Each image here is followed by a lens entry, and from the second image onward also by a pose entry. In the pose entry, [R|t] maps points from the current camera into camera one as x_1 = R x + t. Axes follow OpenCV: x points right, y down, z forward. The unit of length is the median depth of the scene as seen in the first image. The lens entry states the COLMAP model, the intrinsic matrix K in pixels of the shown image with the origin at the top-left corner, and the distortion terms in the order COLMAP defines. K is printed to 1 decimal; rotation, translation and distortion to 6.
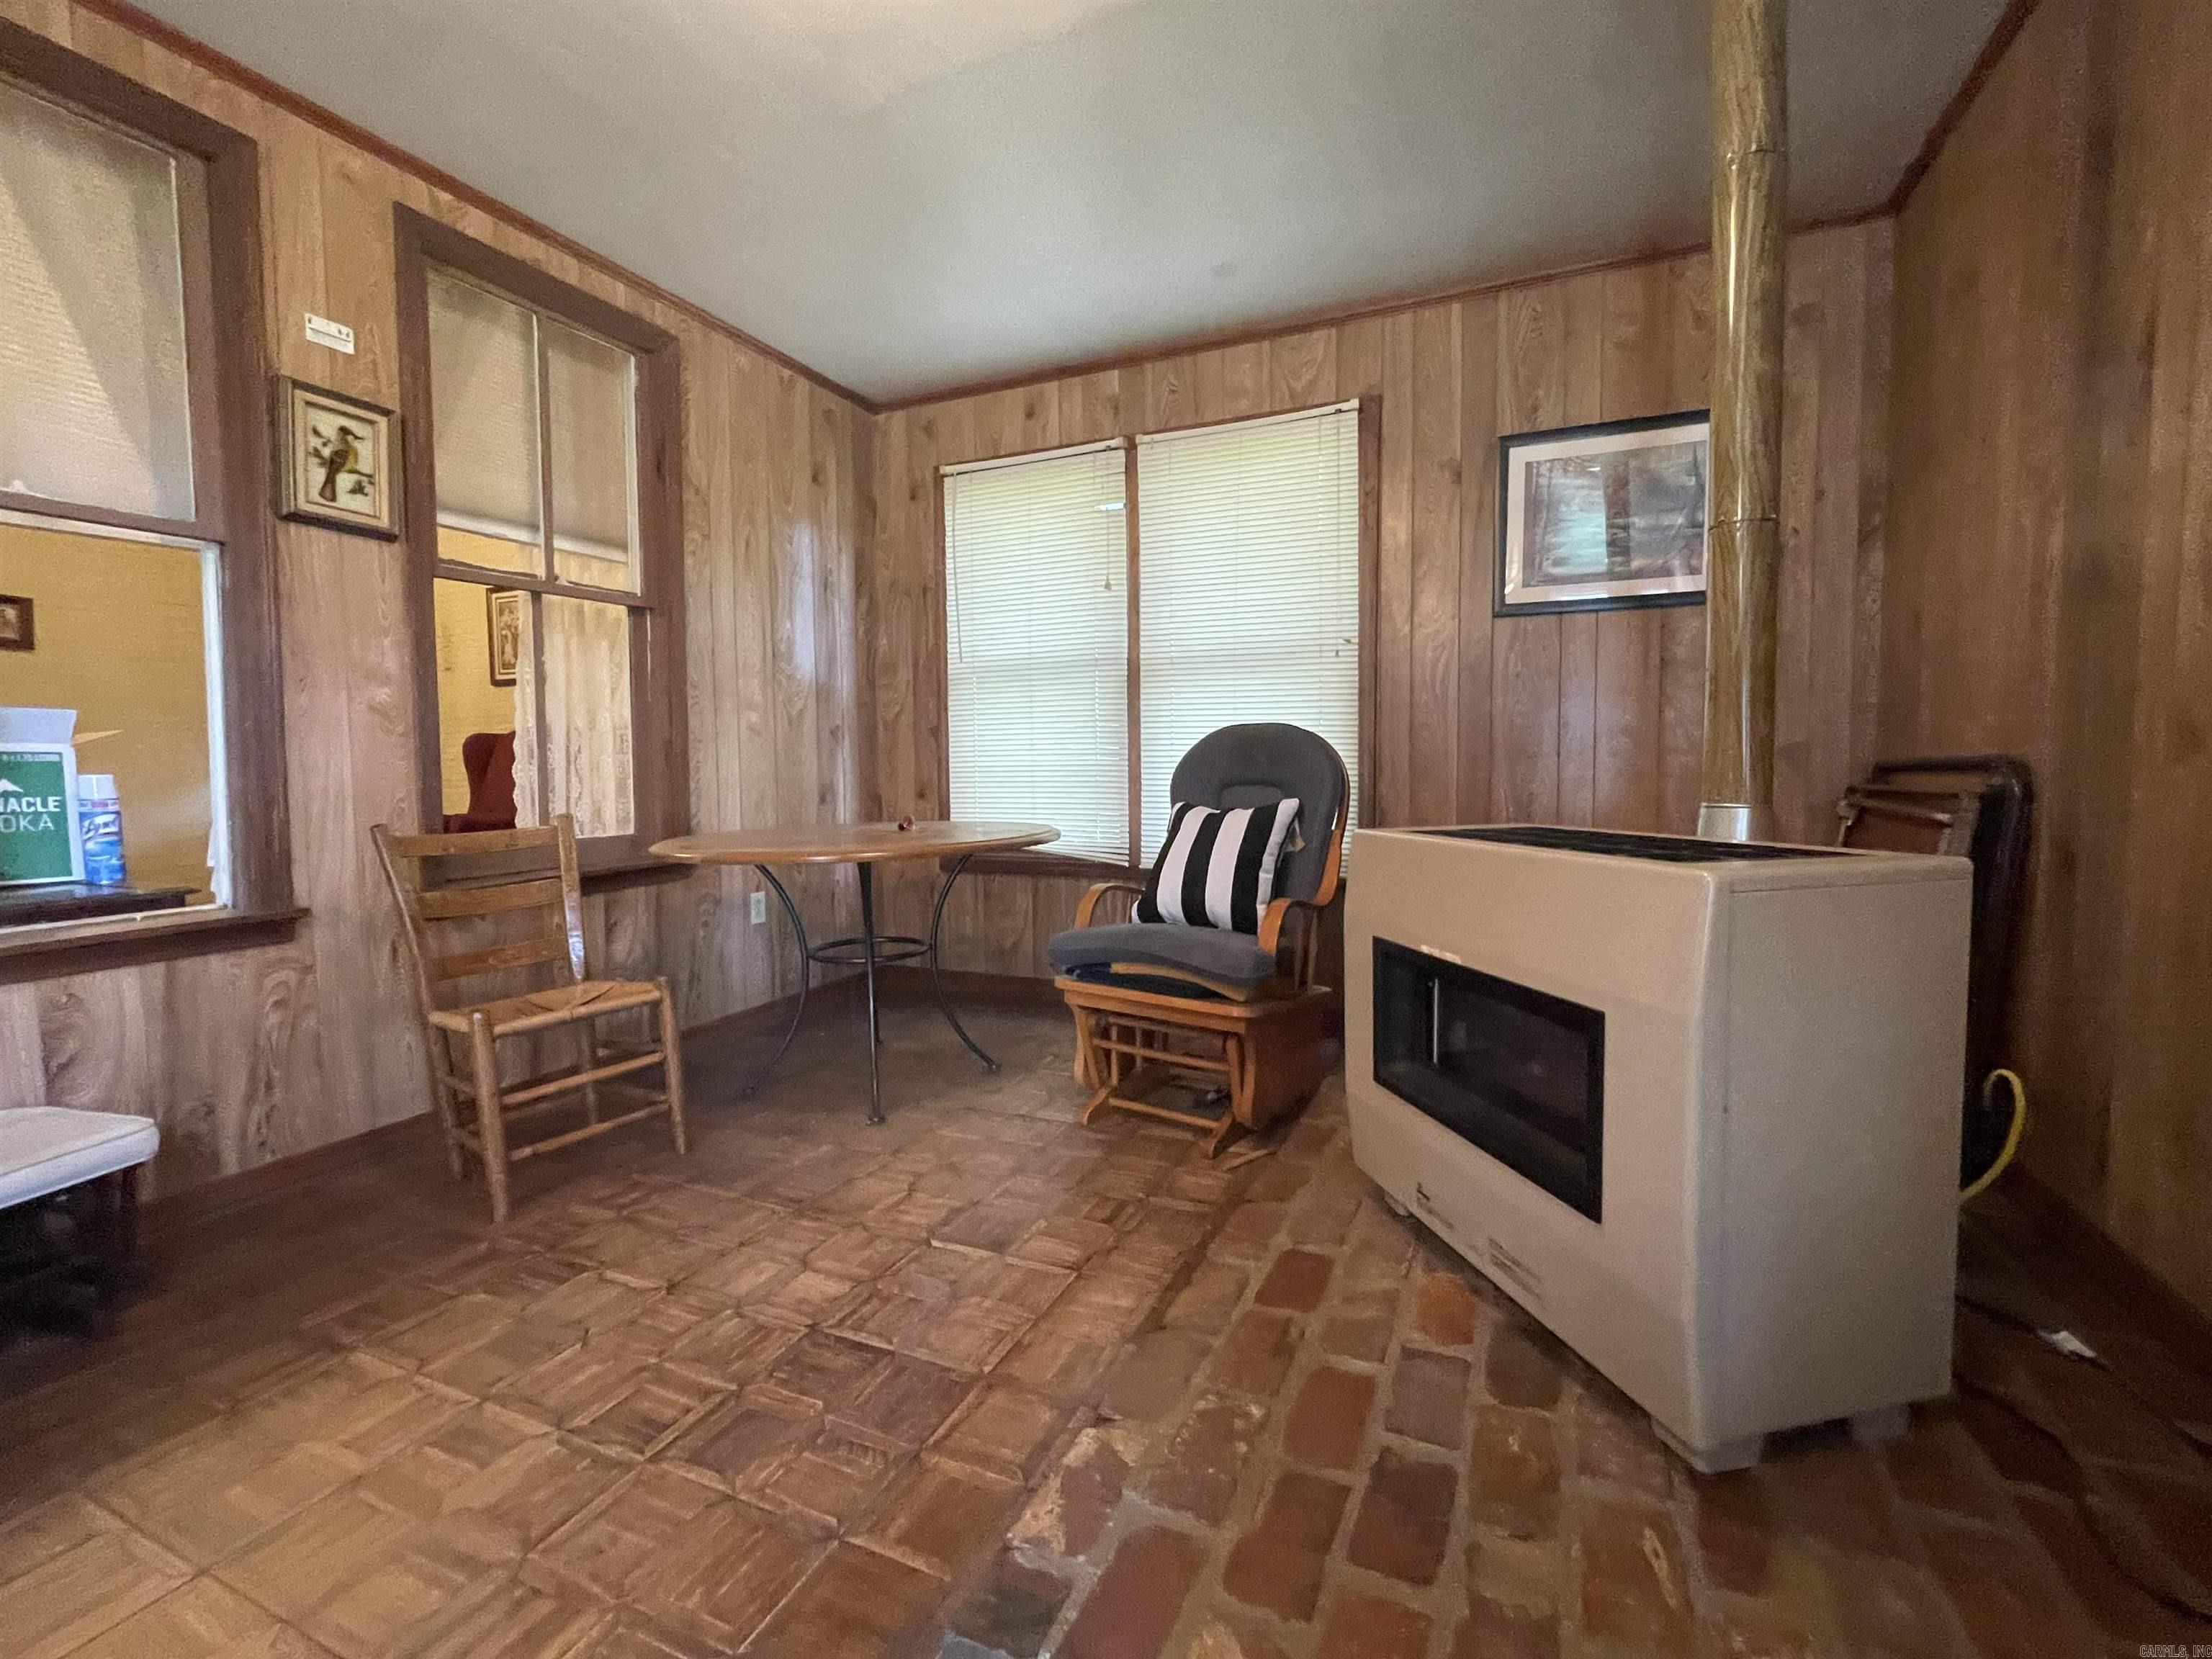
lens RADIAL K [[966.9, 0, 1106.0], [0, 966.9, 829.5], [0, 0, 1]] dist [0.001261, 0.000164]
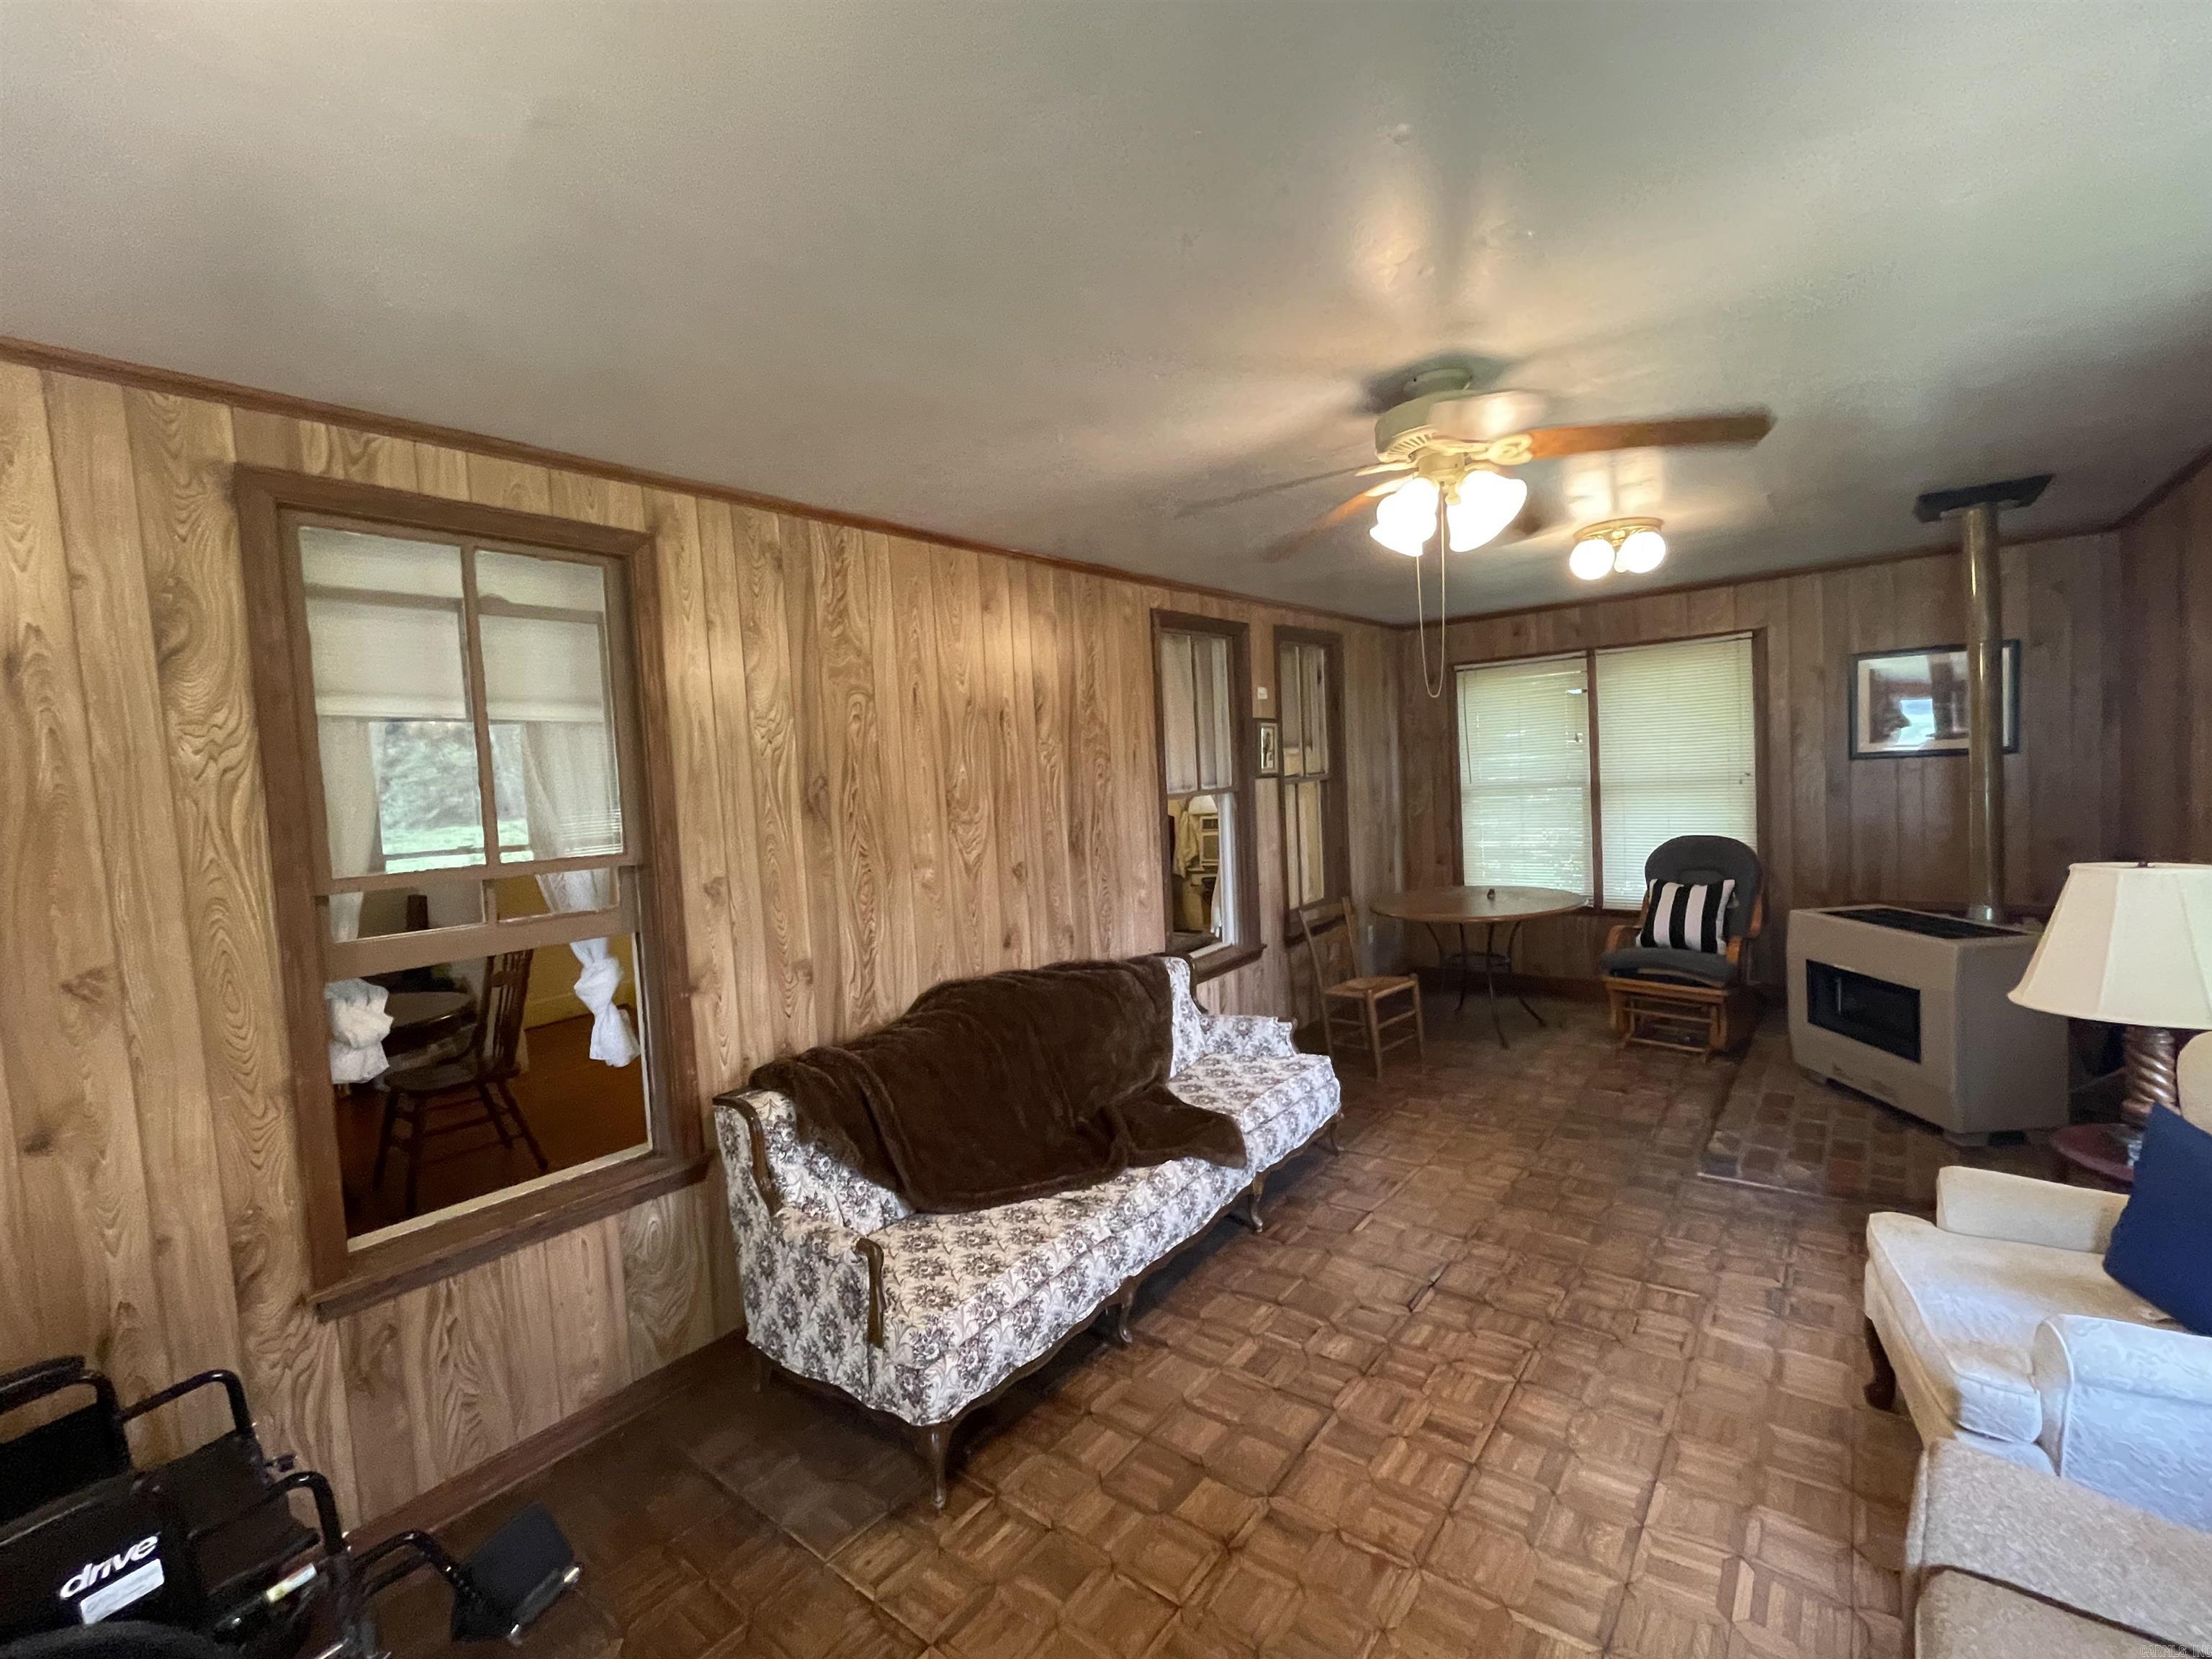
lens RADIAL K [[953.8, 0, 1111.2], [0, 953.8, 834.2], [0, 0, 1]] dist [-0.002258, -0.000057]
pose [[0.967539, -0.031280, -0.250777, -0.542673], [0.034082, 0.999396, 0.006836, -0.188240], [0.250411, -0.015161, 0.968021, -1.165985]]
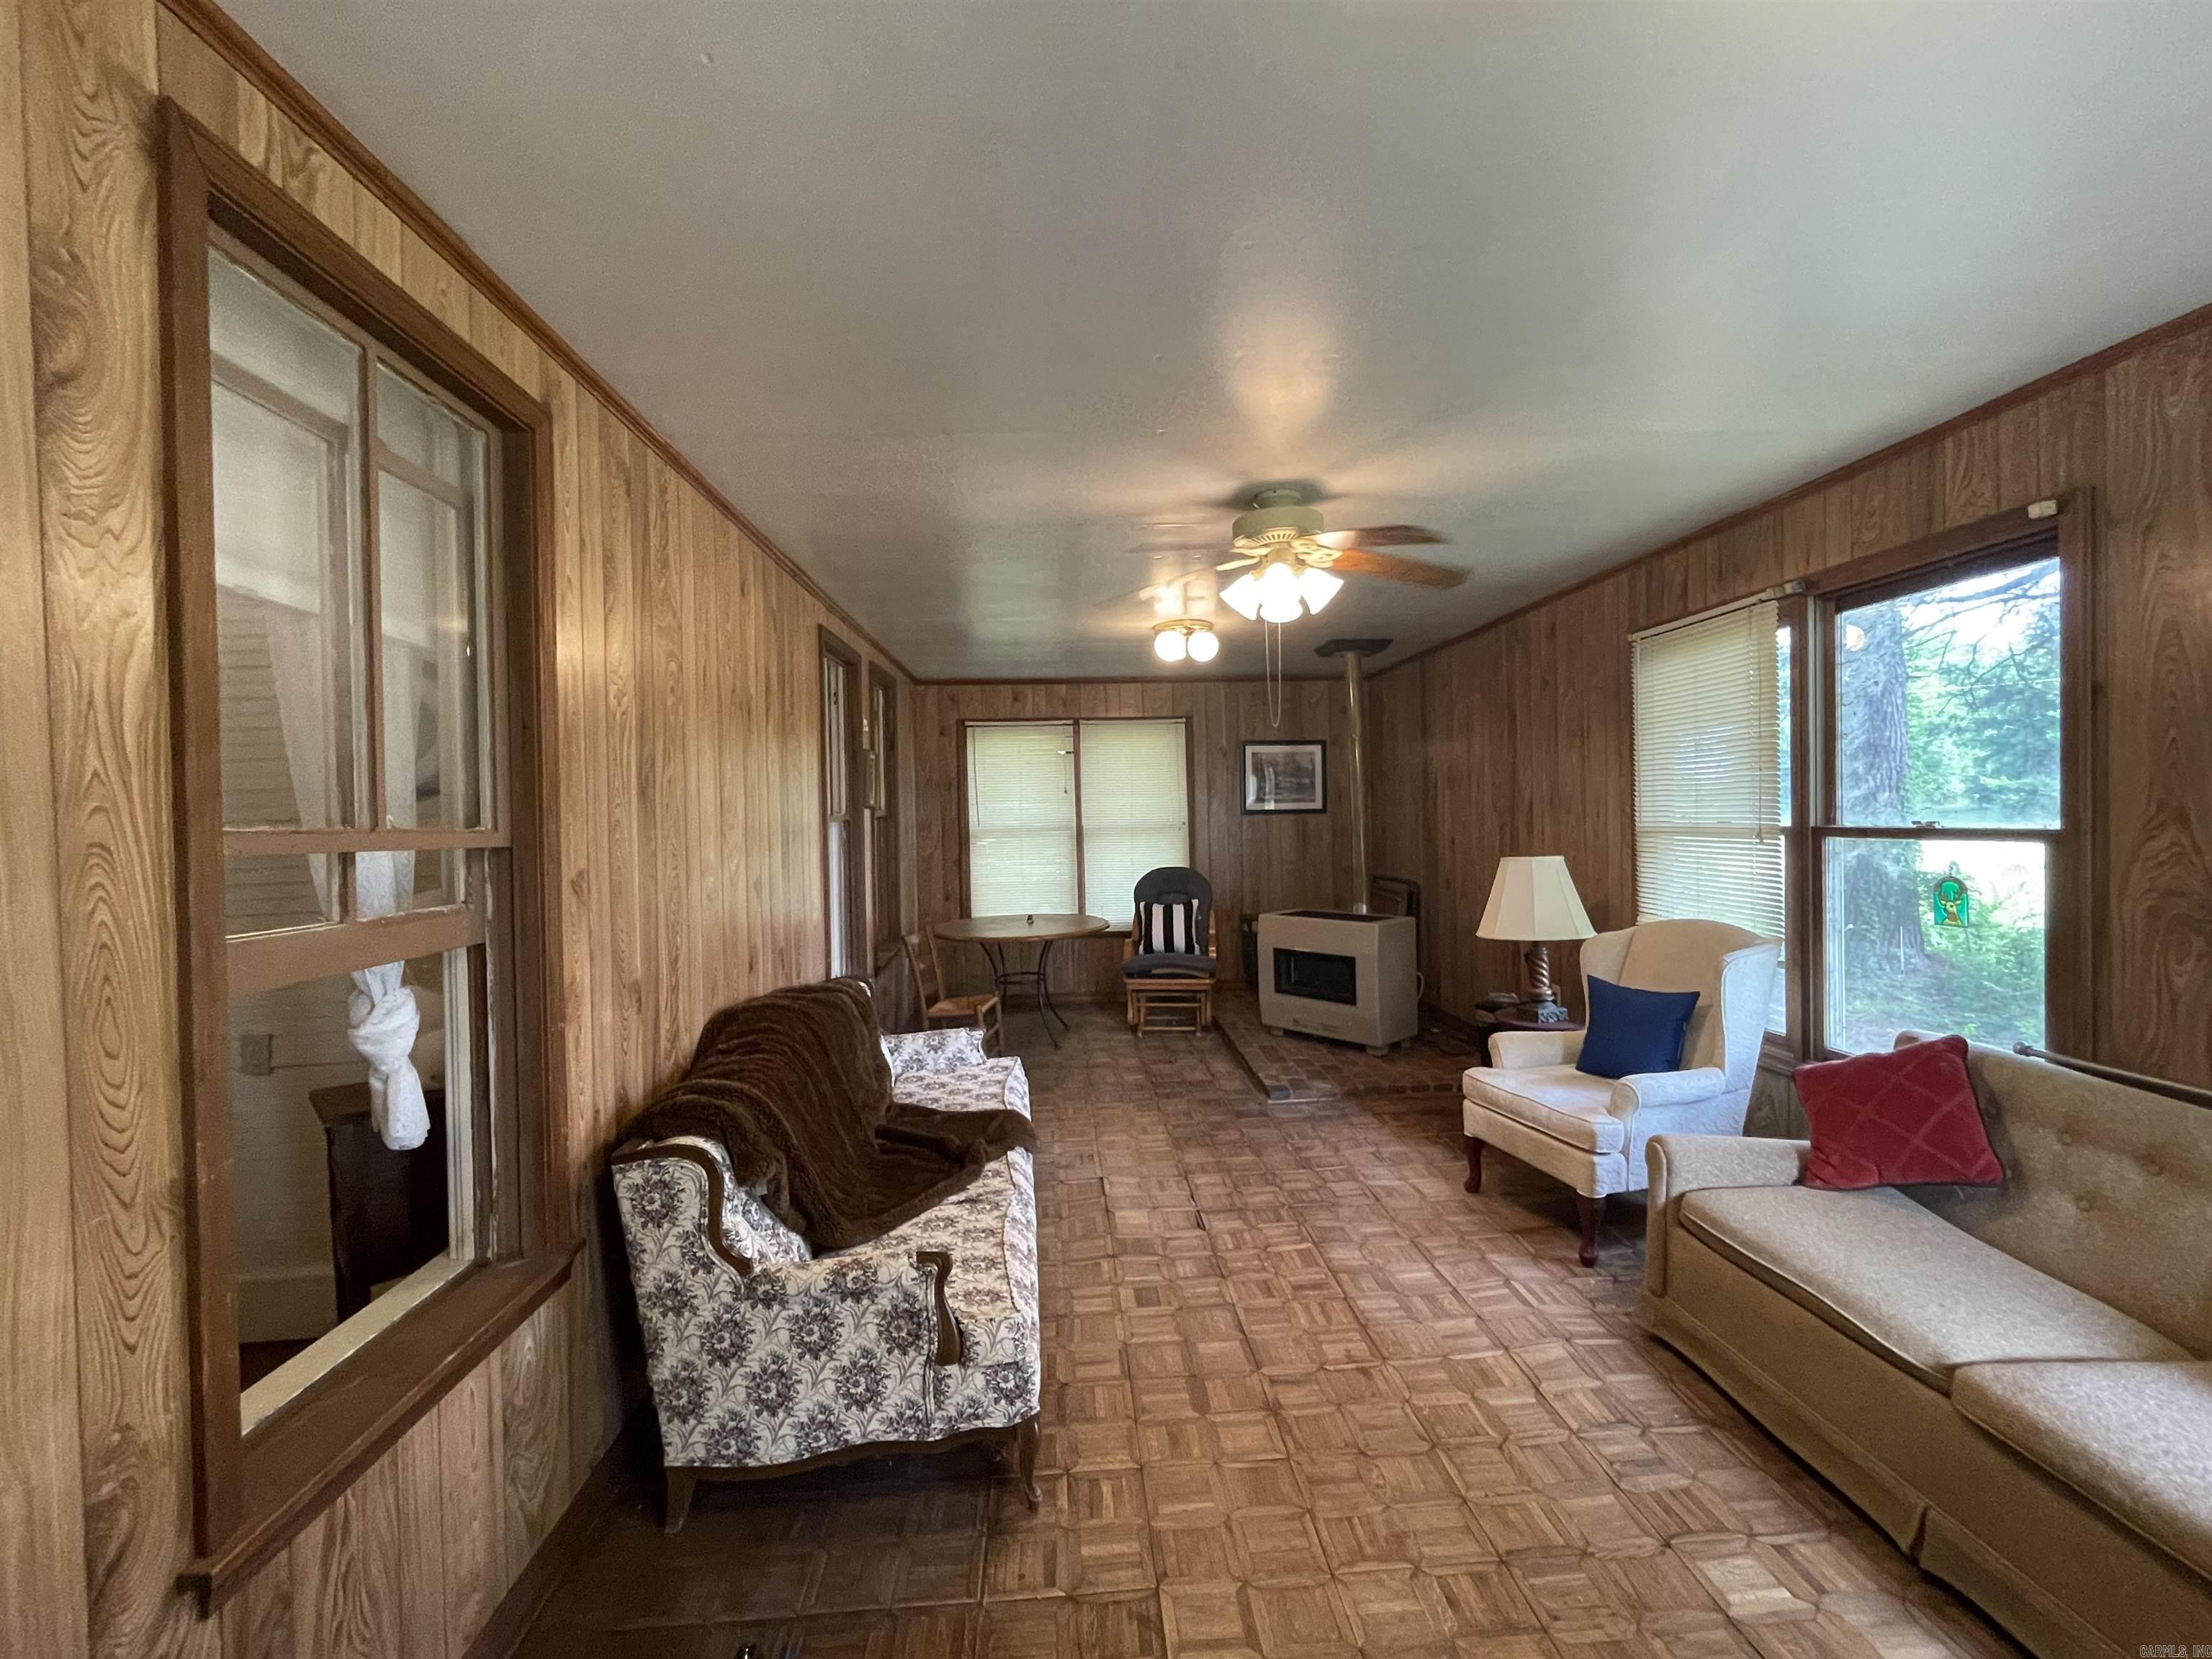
lens RADIAL K [[953.8, 0, 1111.2], [0, 953.8, 834.2], [0, 0, 1]] dist [-0.002258, -0.000057]
pose [[0.885379, -0.019240, 0.464471, -1.238741], [0.041392, 0.998437, -0.037544, -0.126557], [-0.463023, 0.052467, 0.884792, -1.174608]]
